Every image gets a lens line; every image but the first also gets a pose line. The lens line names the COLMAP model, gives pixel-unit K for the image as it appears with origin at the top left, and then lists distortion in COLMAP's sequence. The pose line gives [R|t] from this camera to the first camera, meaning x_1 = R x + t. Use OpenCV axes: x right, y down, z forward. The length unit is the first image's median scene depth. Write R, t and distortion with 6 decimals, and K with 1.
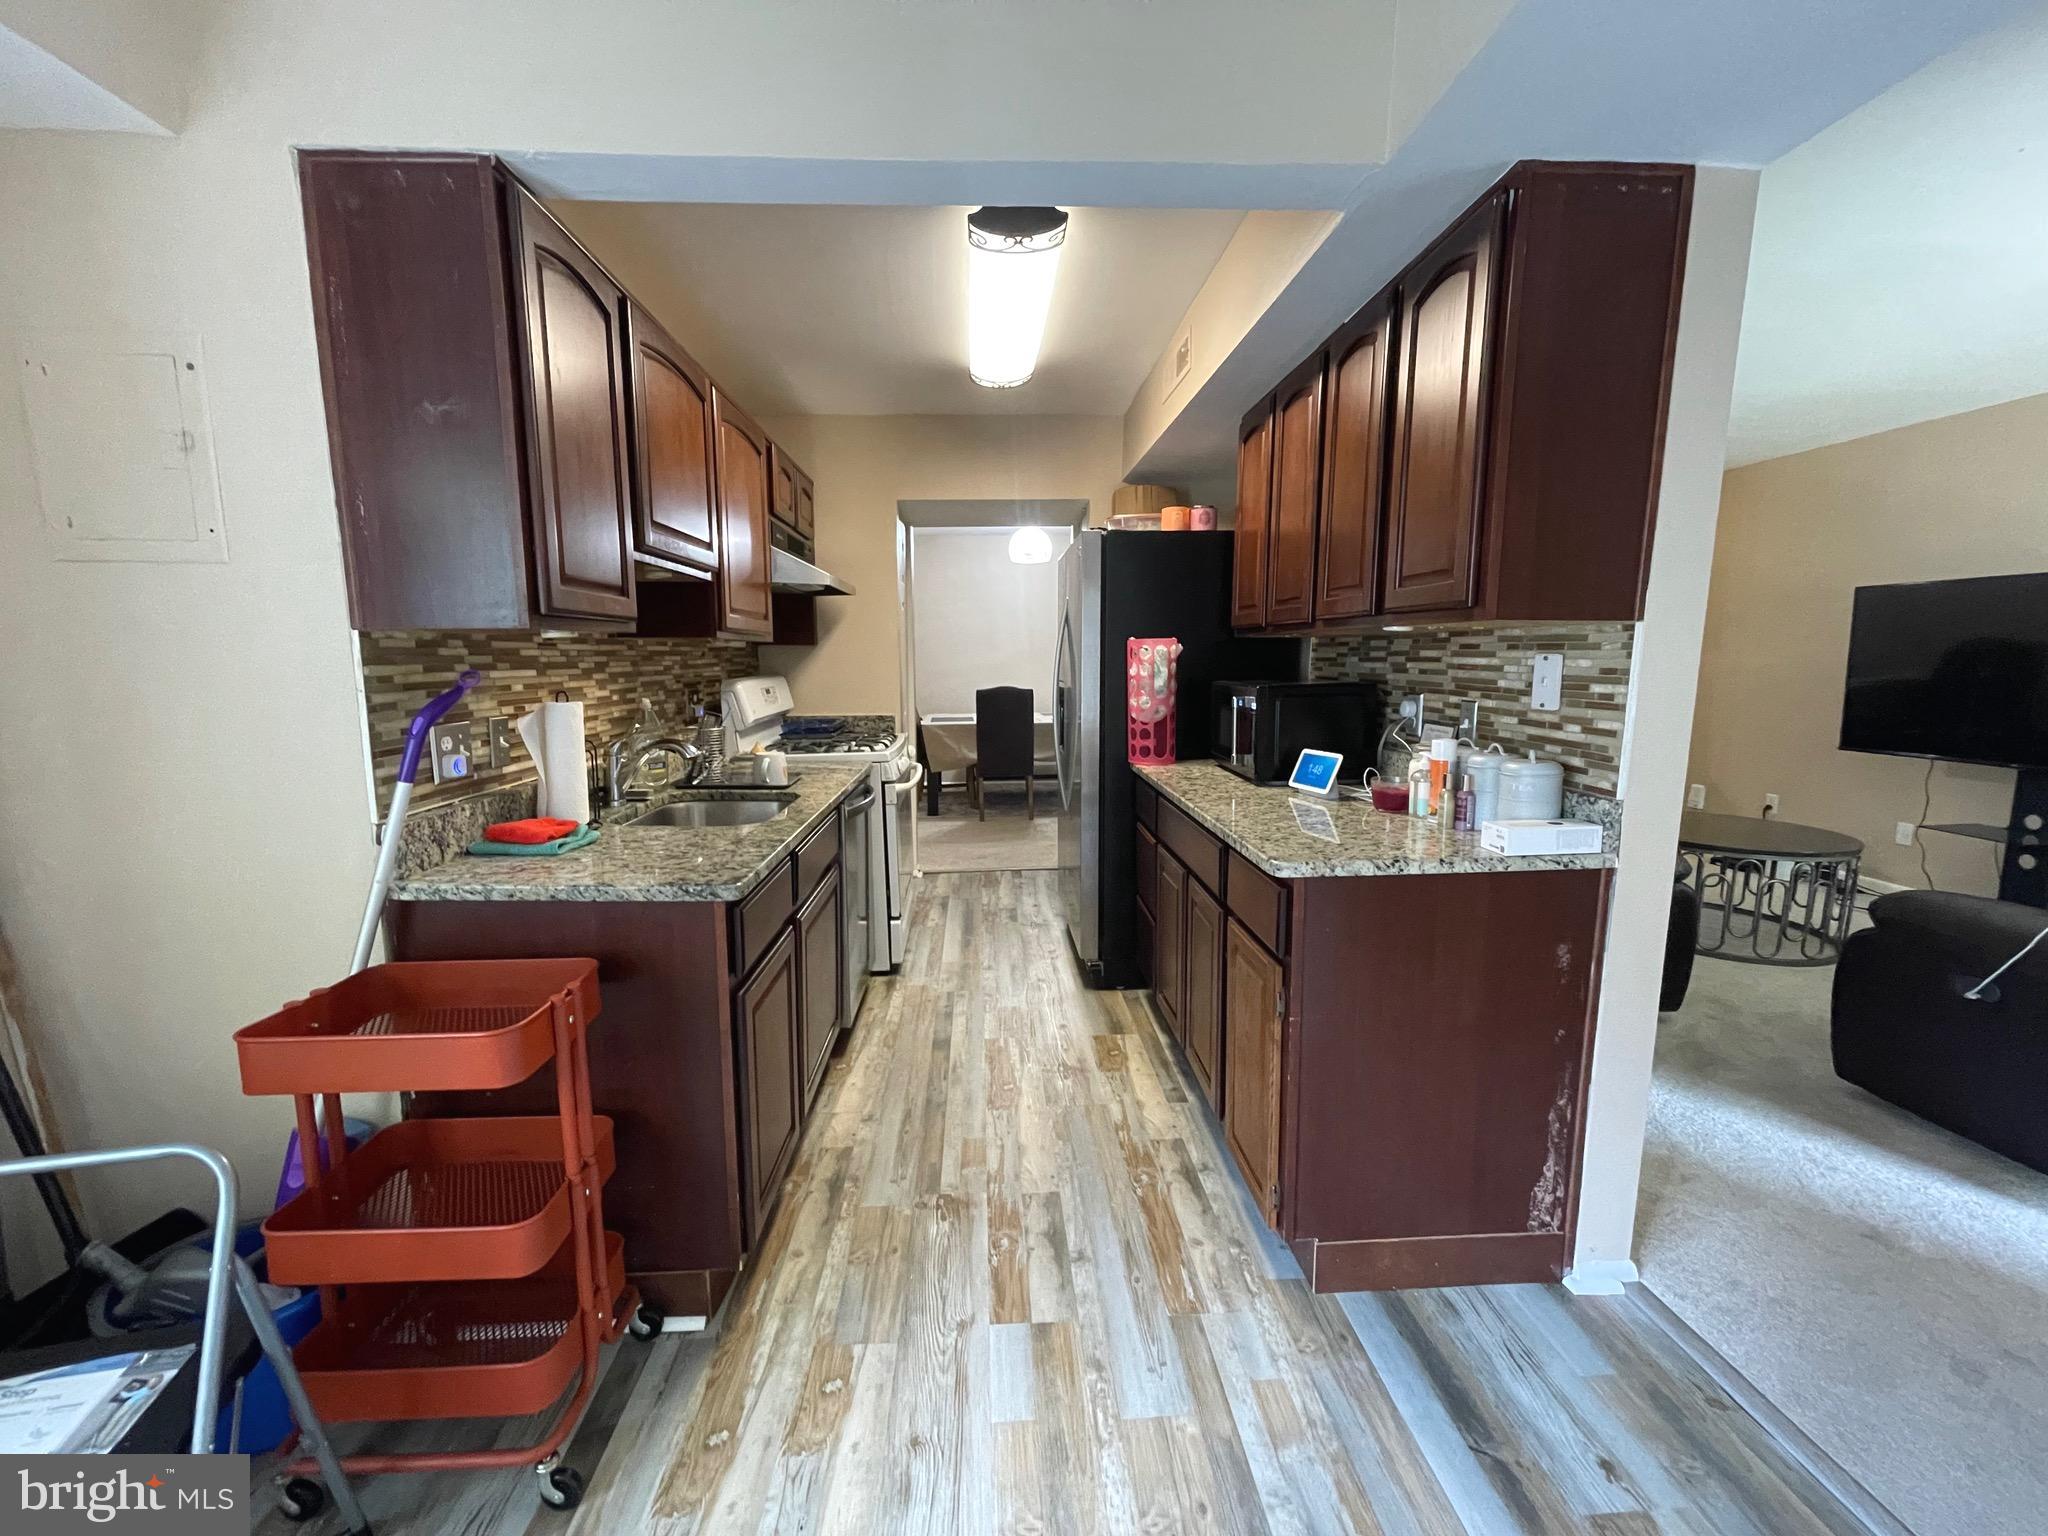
lens RADIAL K [[821.1, 0, 1015.8], [0, 821.1, 768.0], [0, 0, 1]] dist [-0.001421, 0.000397]
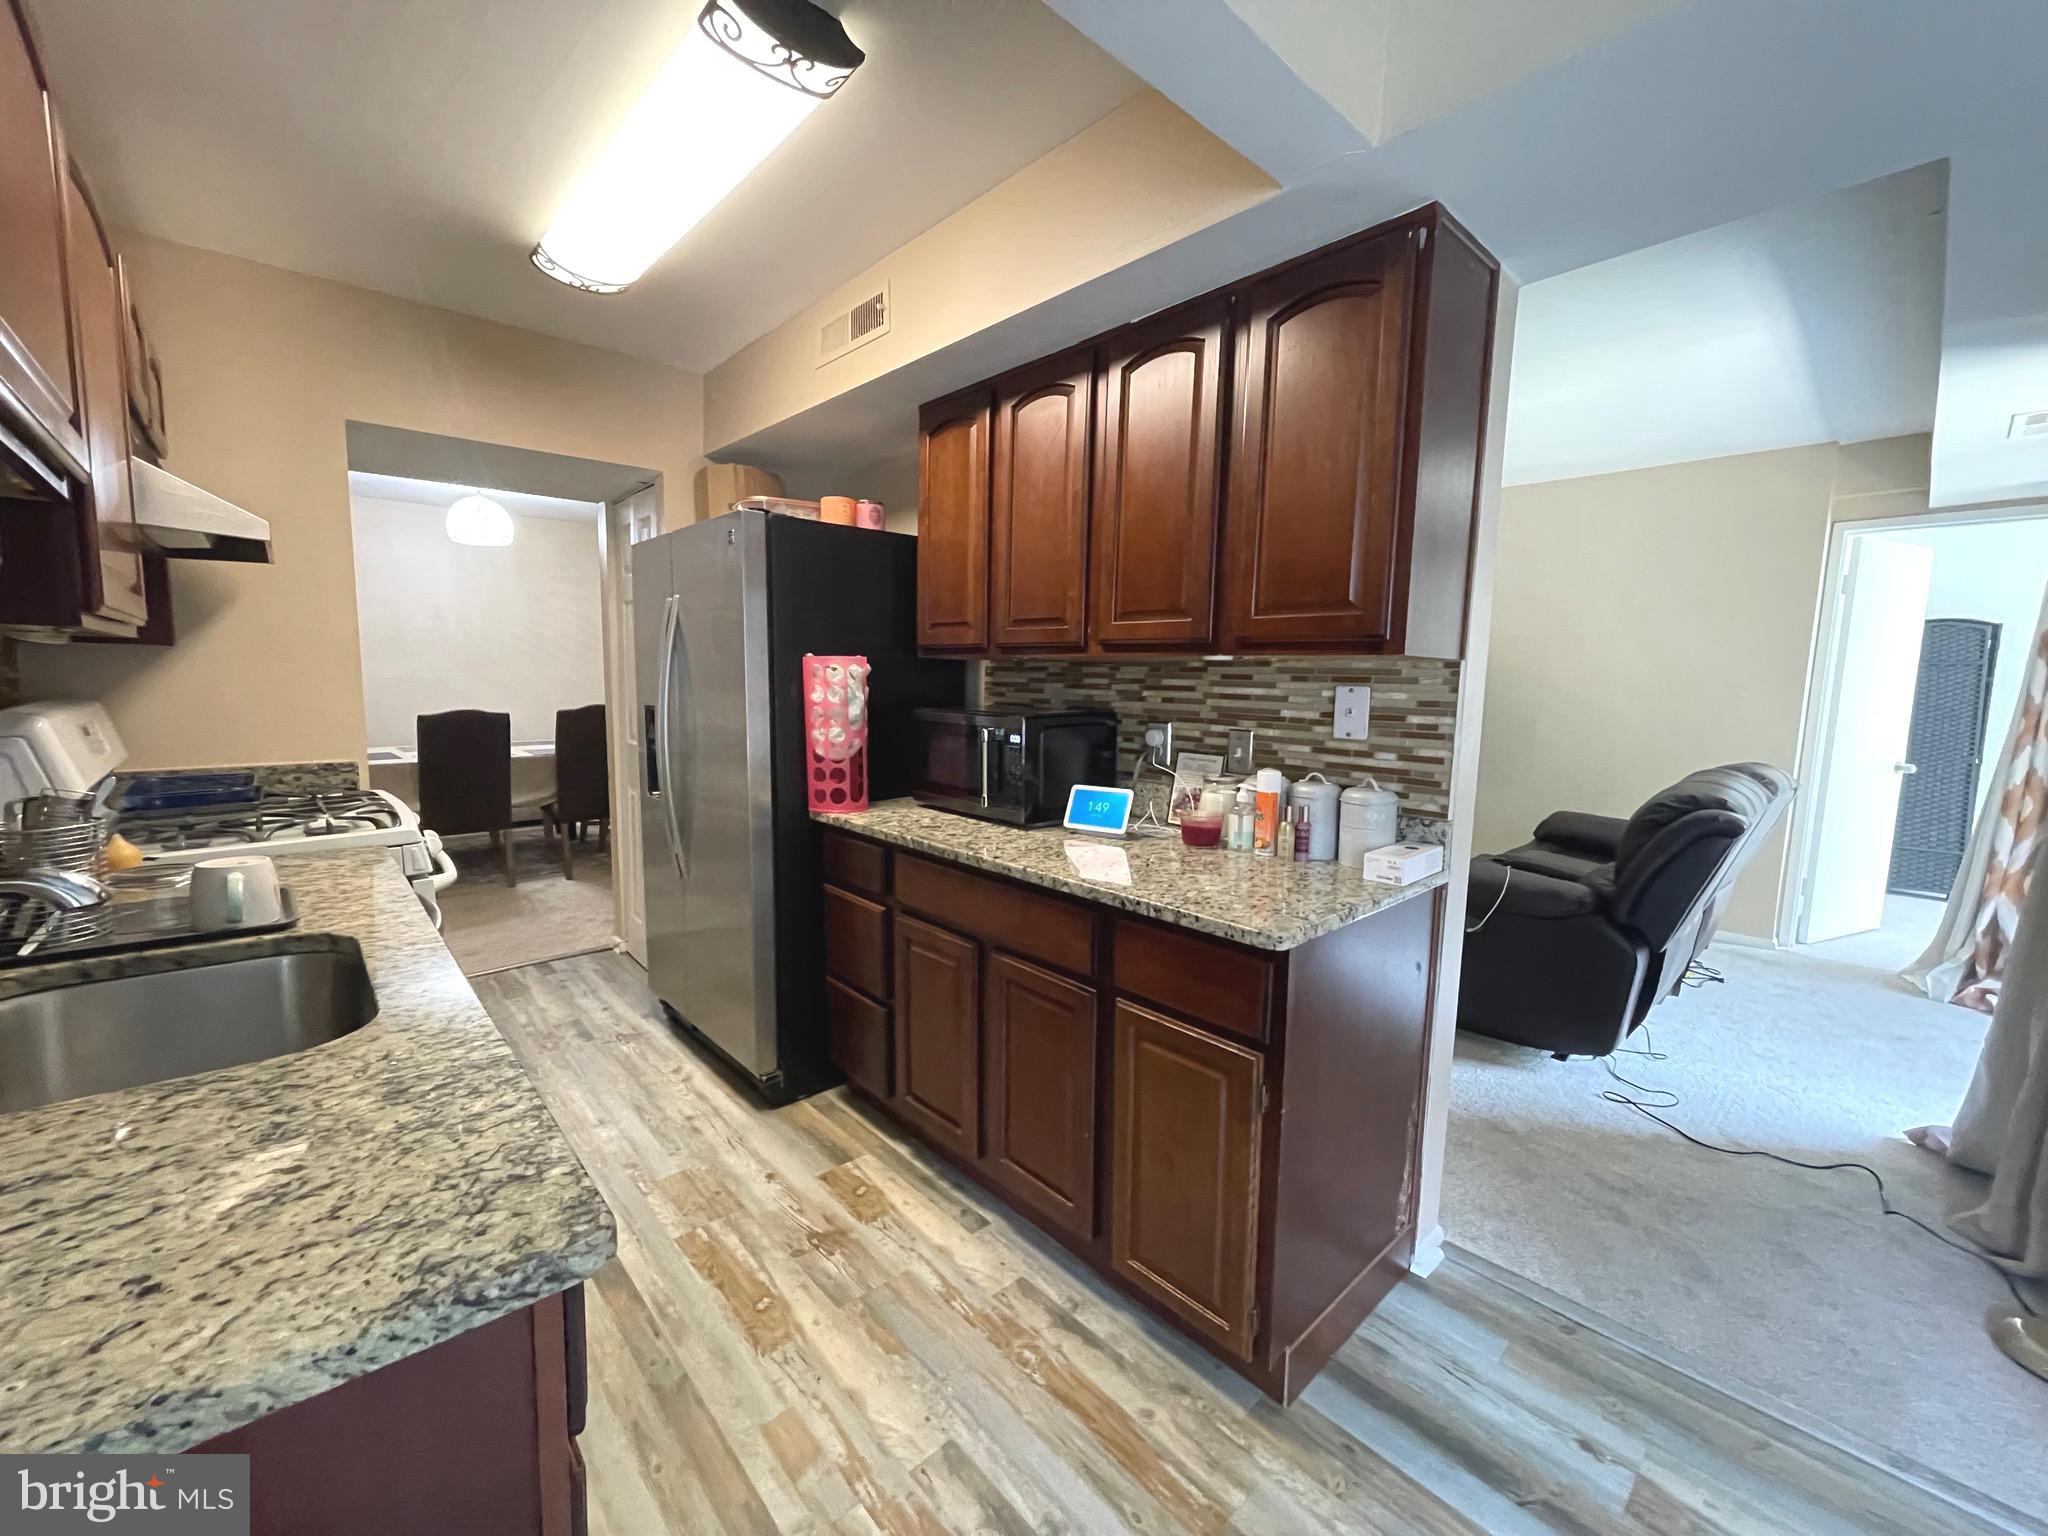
lens RADIAL K [[821.1, 0, 1011.4], [0, 821.1, 769.7], [0, 0, 1]] dist [-0.001421, 0.000397]
pose [[0.770871, -0.055037, 0.634610, -0.280731], [0.066542, 0.997767, 0.005702, -0.050670], [-0.633507, 0.037833, 0.772812, 0.349341]]
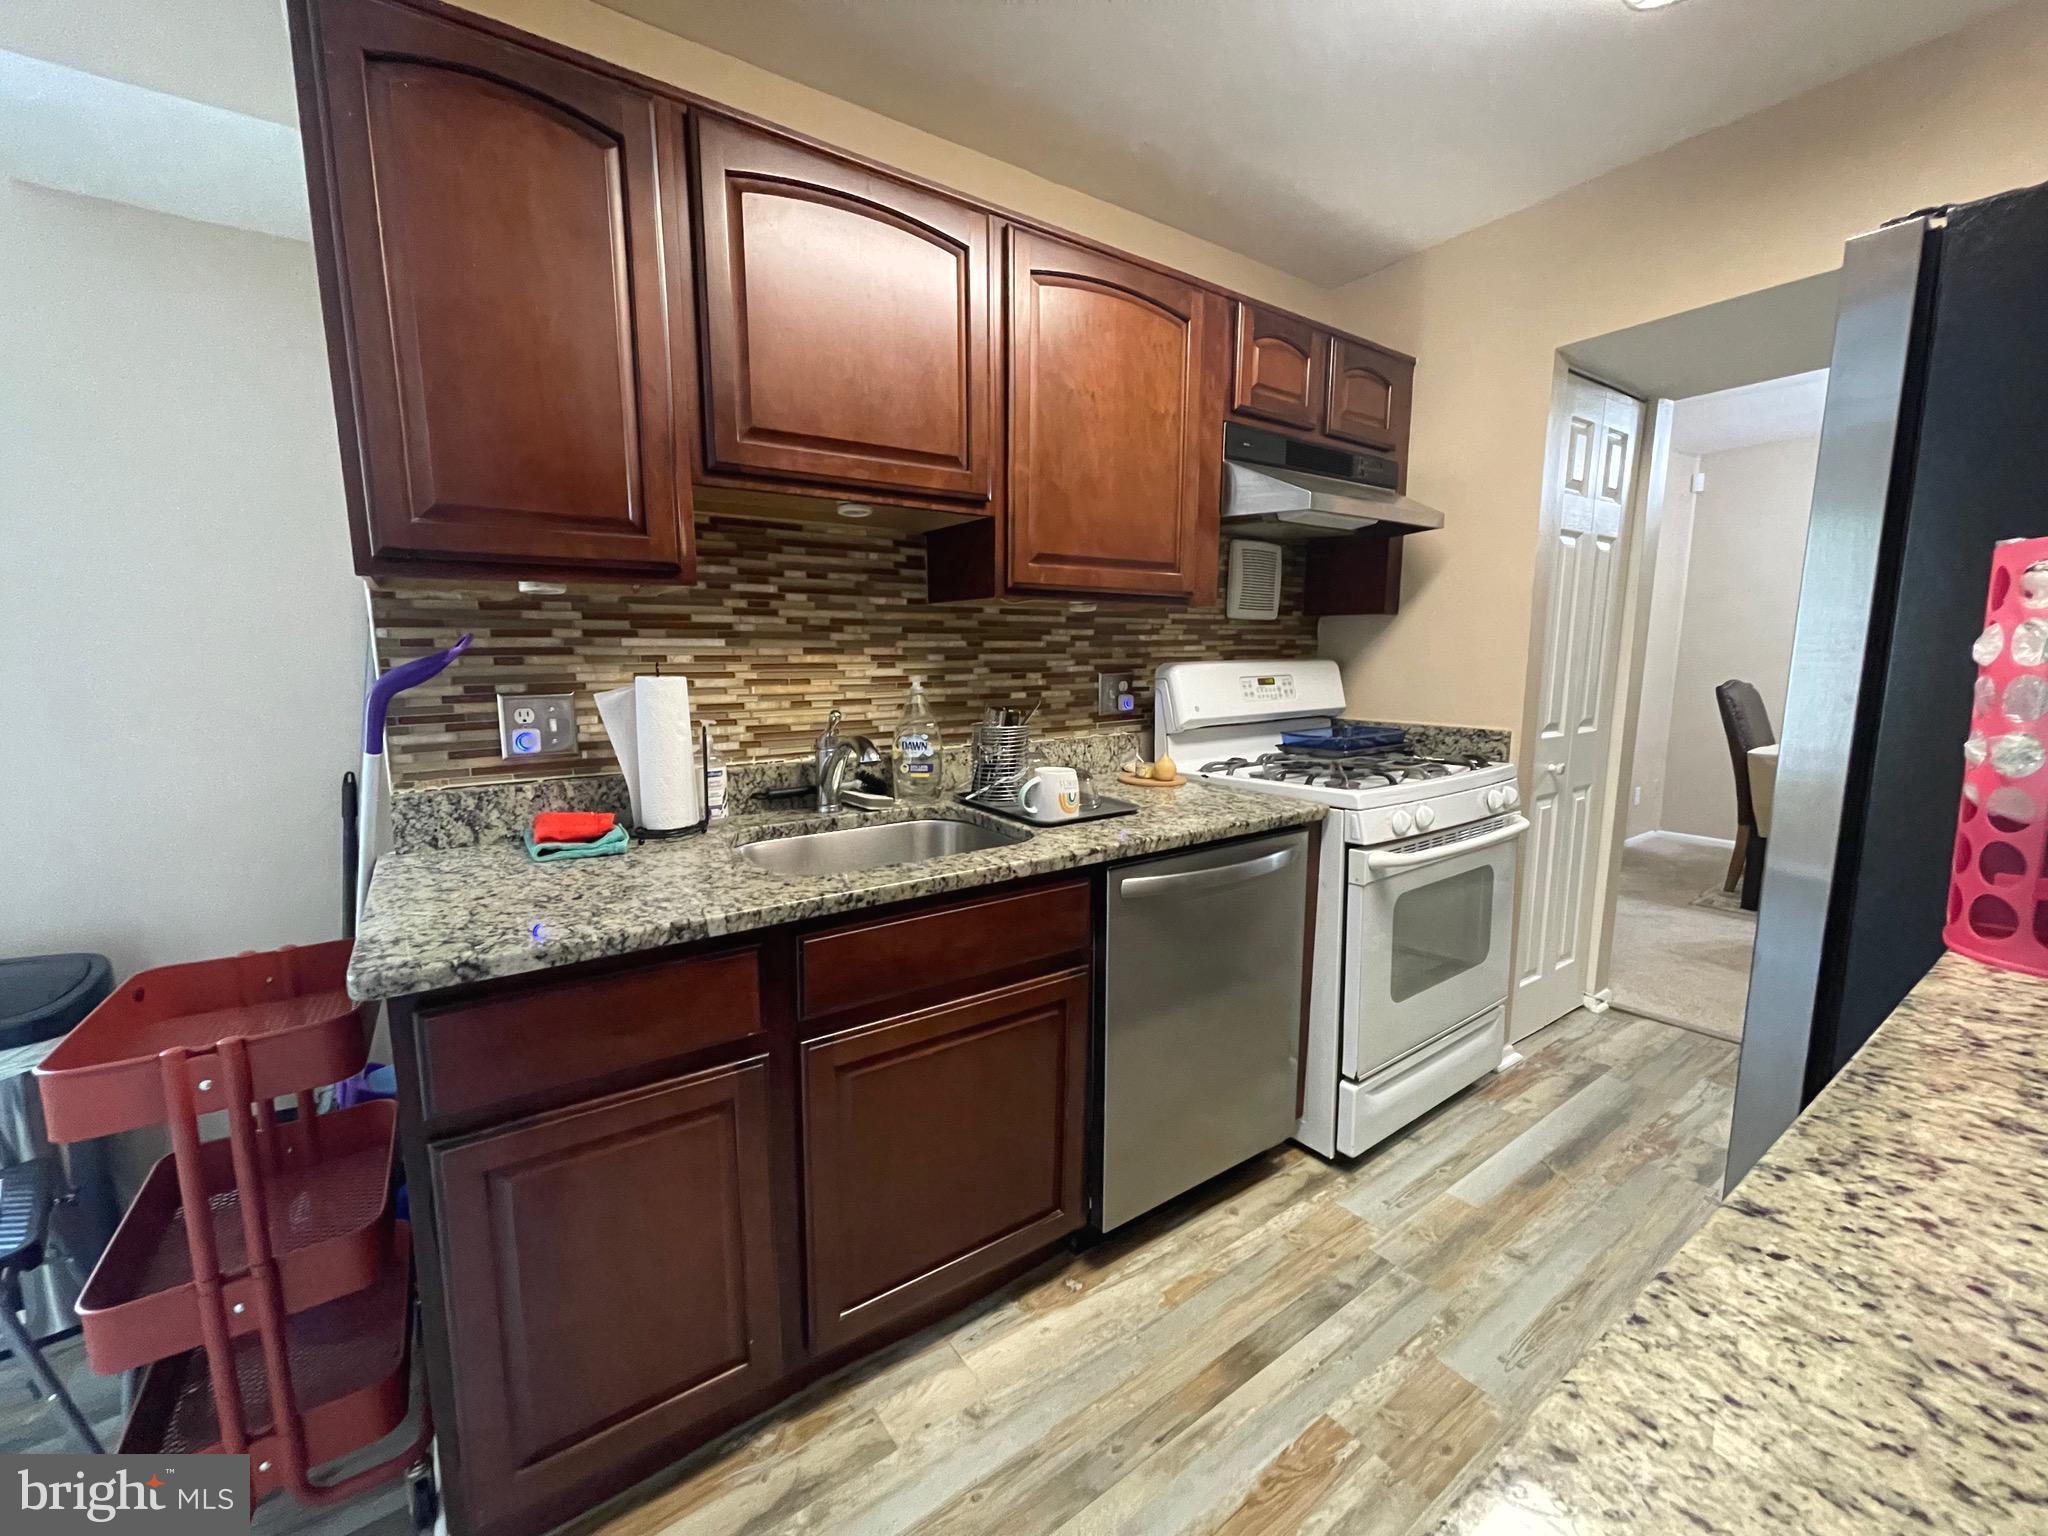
lens RADIAL K [[821.1, 0, 1019.7], [0, 821.1, 772.1], [0, 0, 1]] dist [-0.001421, 0.000397]
pose [[0.539307, 0.124838, -0.832805, 0.266532], [-0.113037, 0.990732, 0.075311, -0.071031], [0.834488, 0.053522, 0.548420, 0.690552]]
